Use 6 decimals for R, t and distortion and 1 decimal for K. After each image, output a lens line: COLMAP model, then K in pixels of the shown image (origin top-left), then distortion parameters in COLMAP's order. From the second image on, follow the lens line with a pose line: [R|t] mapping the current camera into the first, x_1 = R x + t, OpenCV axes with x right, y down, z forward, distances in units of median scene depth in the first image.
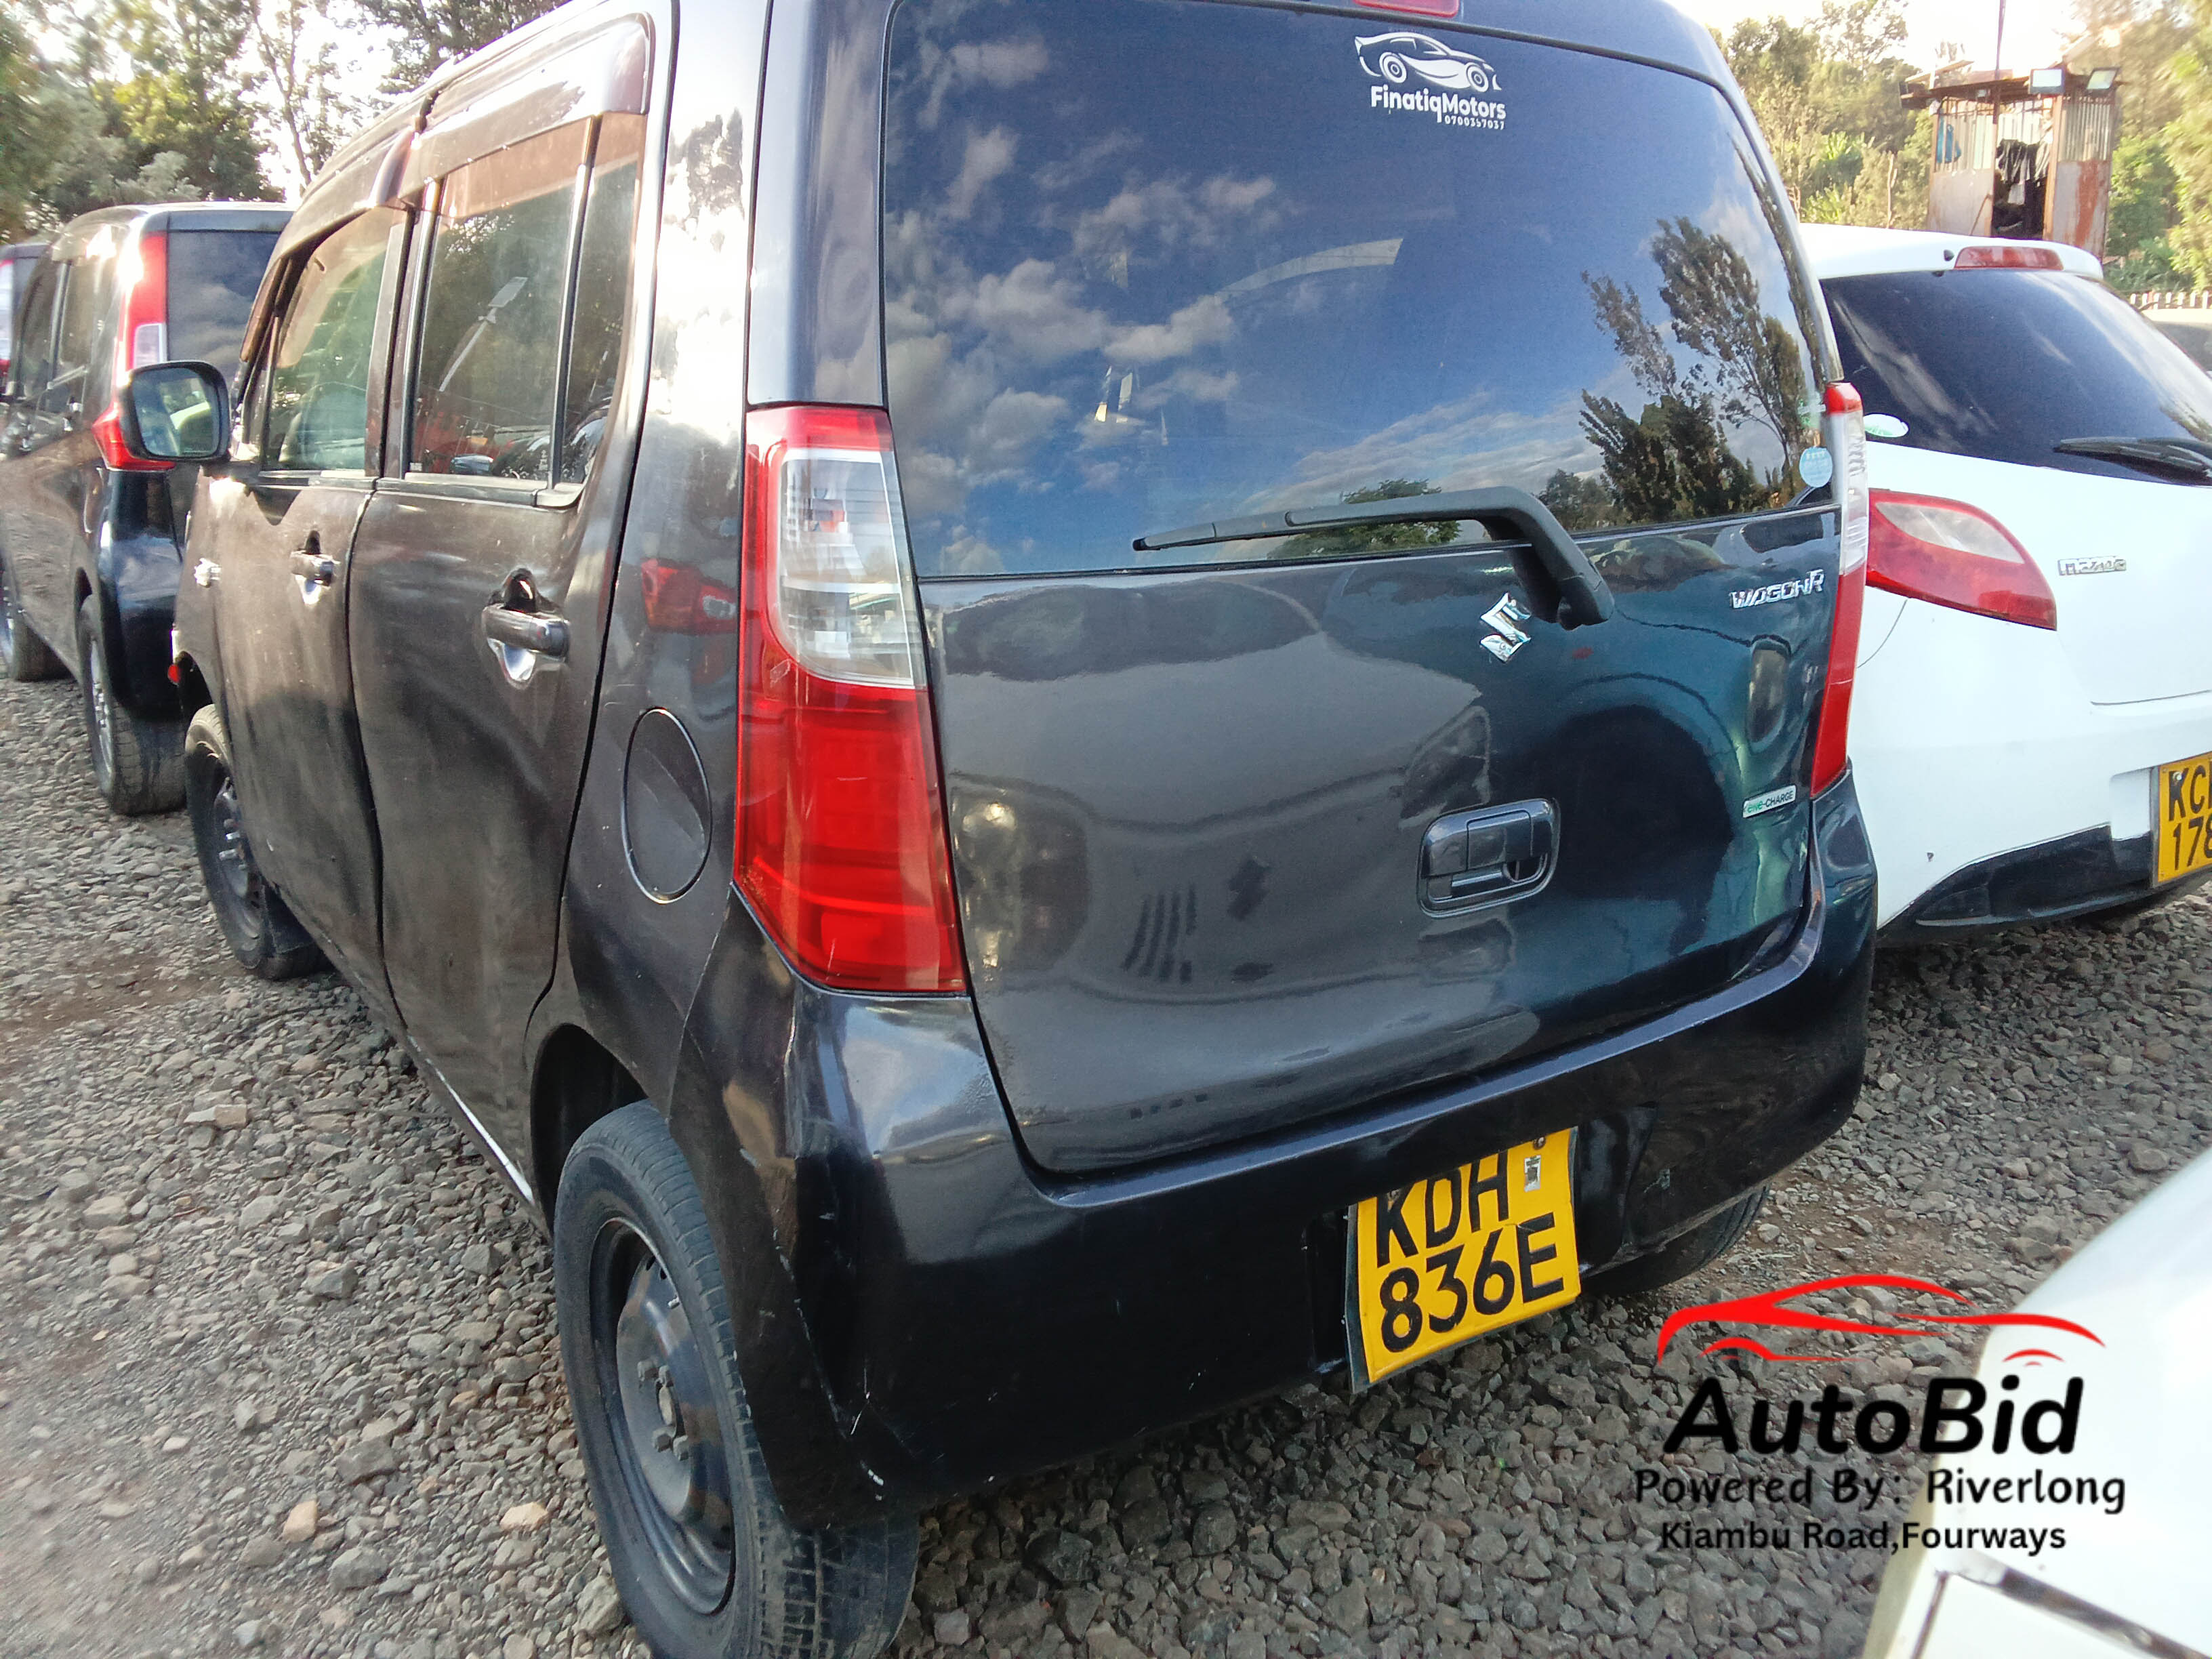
lens RADIAL K [[1736.4, 0, 1108.3], [0, 1736.4, 829.5], [0, 0, 1]] dist [0.002327, 0.000061]
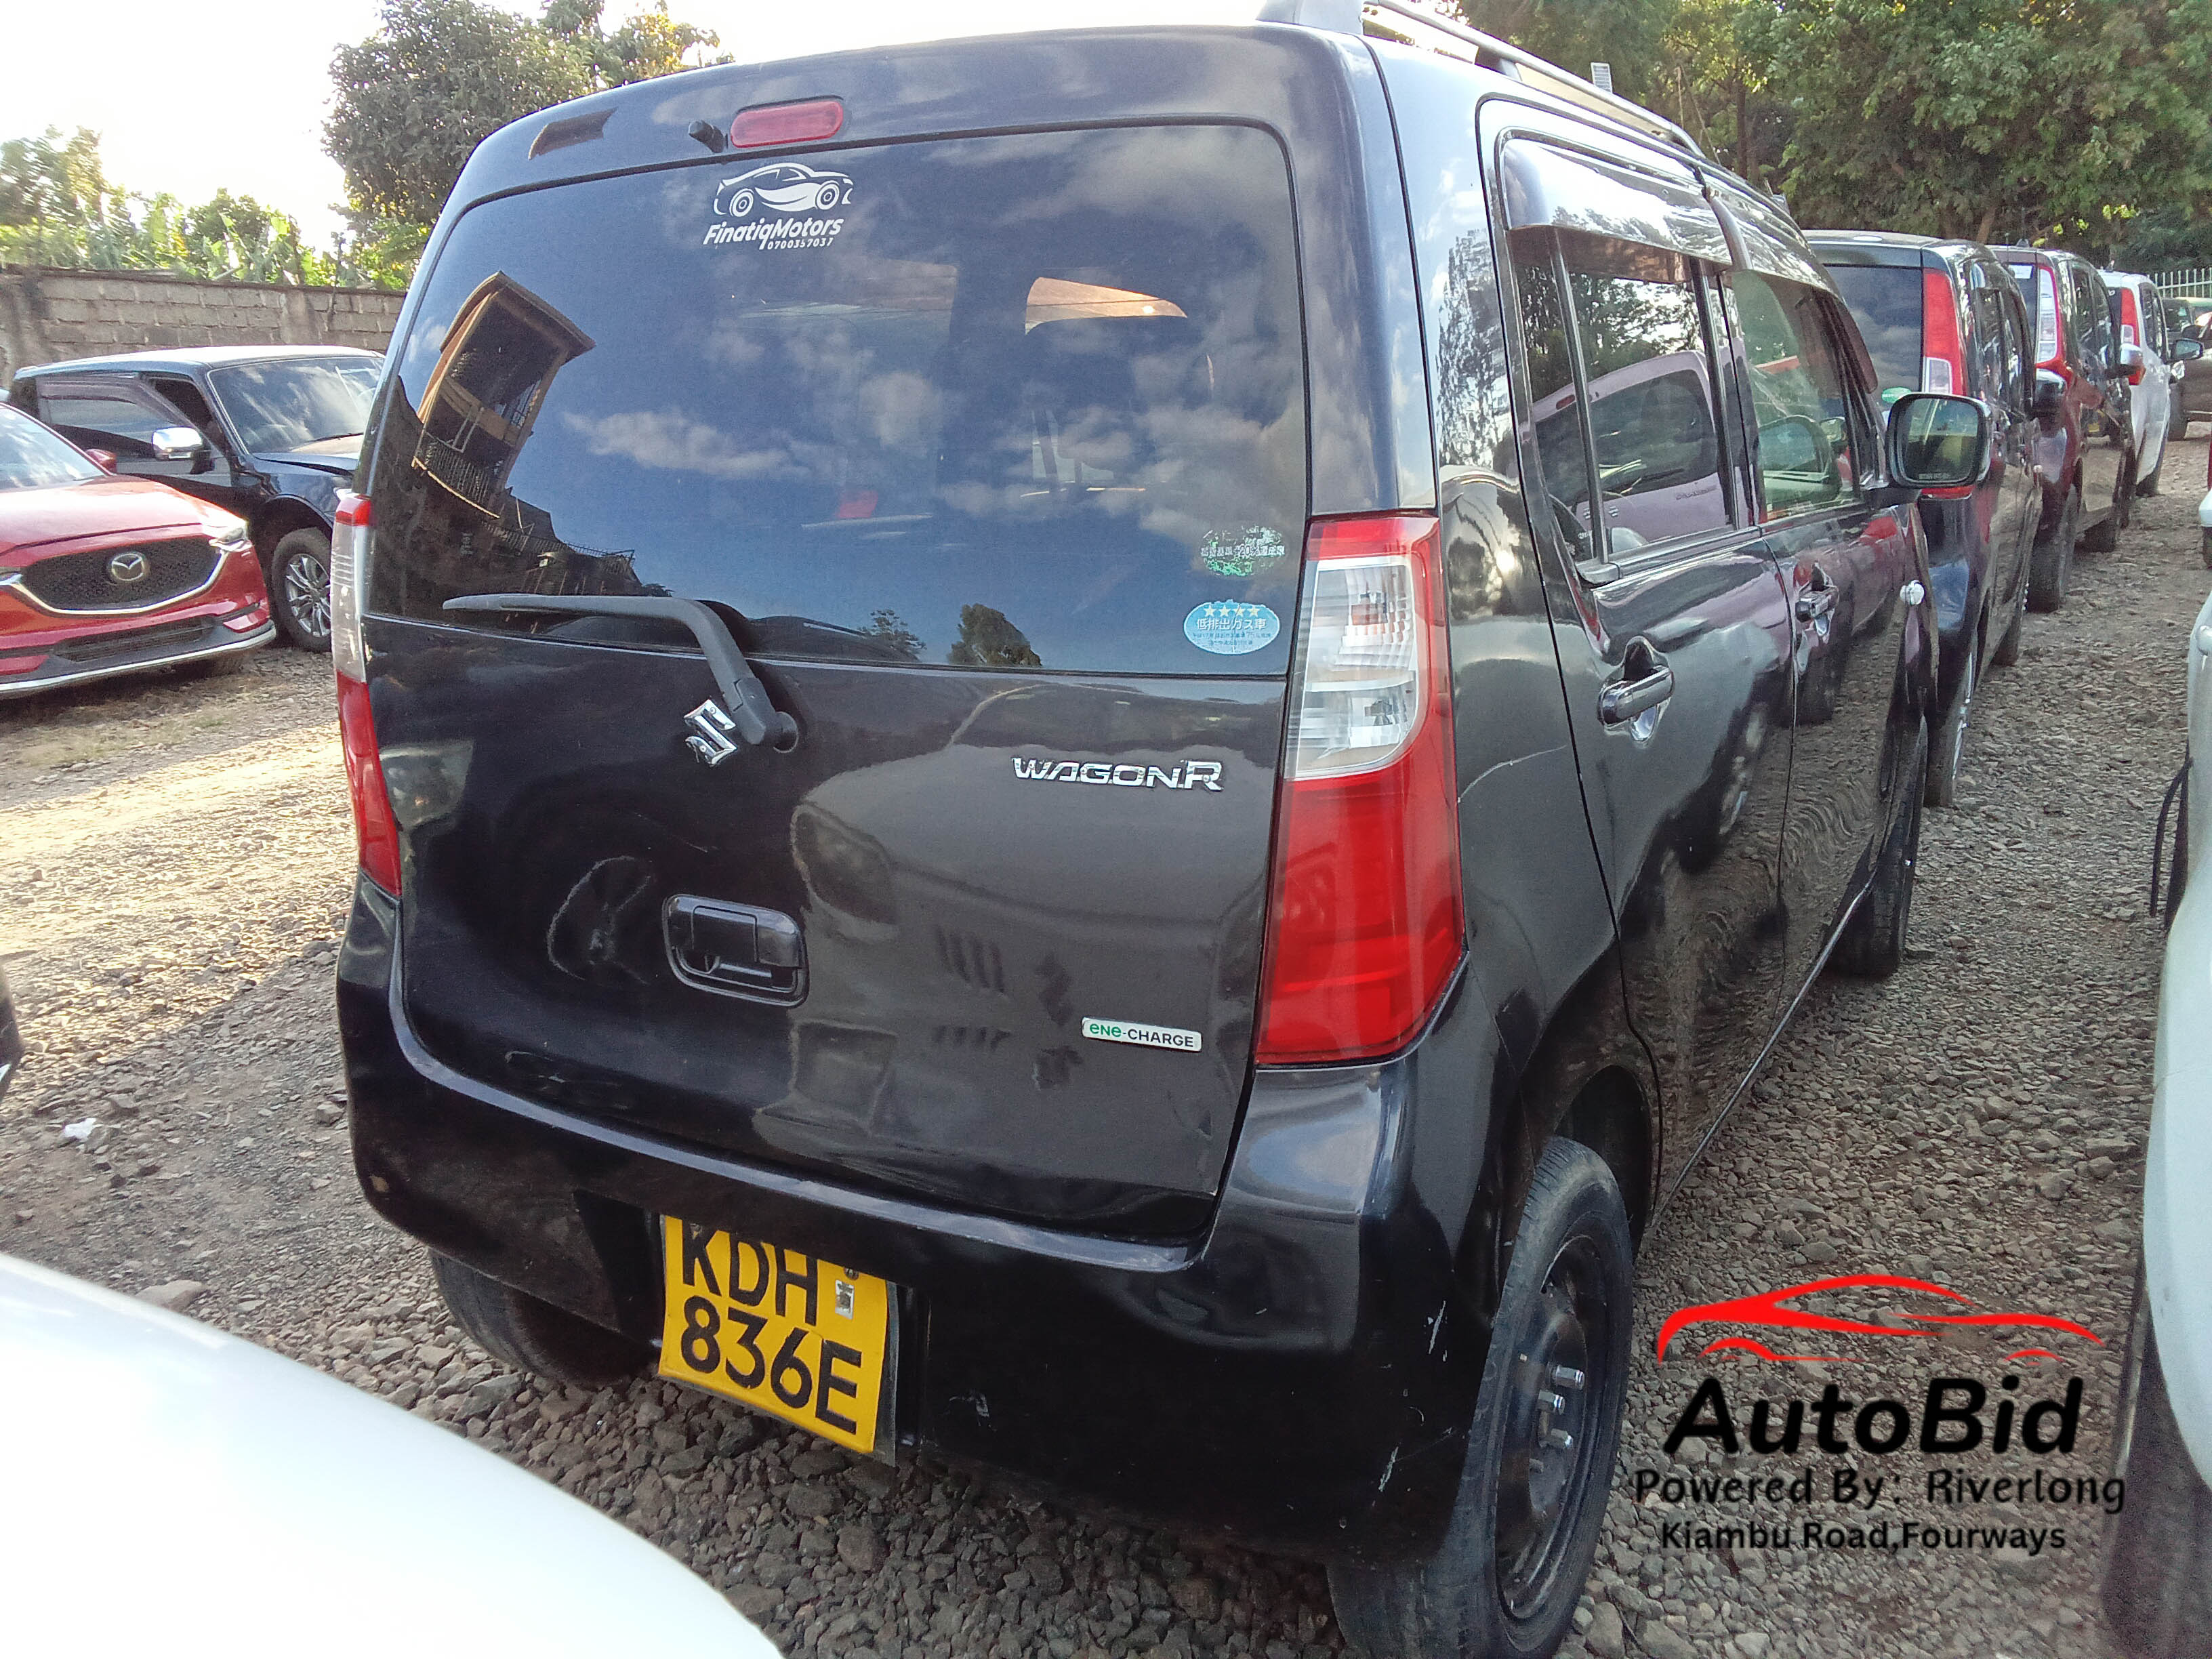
lens RADIAL K [[1736.4, 0, 1108.4], [0, 1736.4, 829.6], [0, 0, 1]] dist [0.002327, 0.000061]
pose [[0.431452, 0.223543, -0.874001, 1.146283], [-0.218456, 0.965868, 0.139198, -0.234325], [0.875286, 0.130874, 0.465560, 0.666729]]
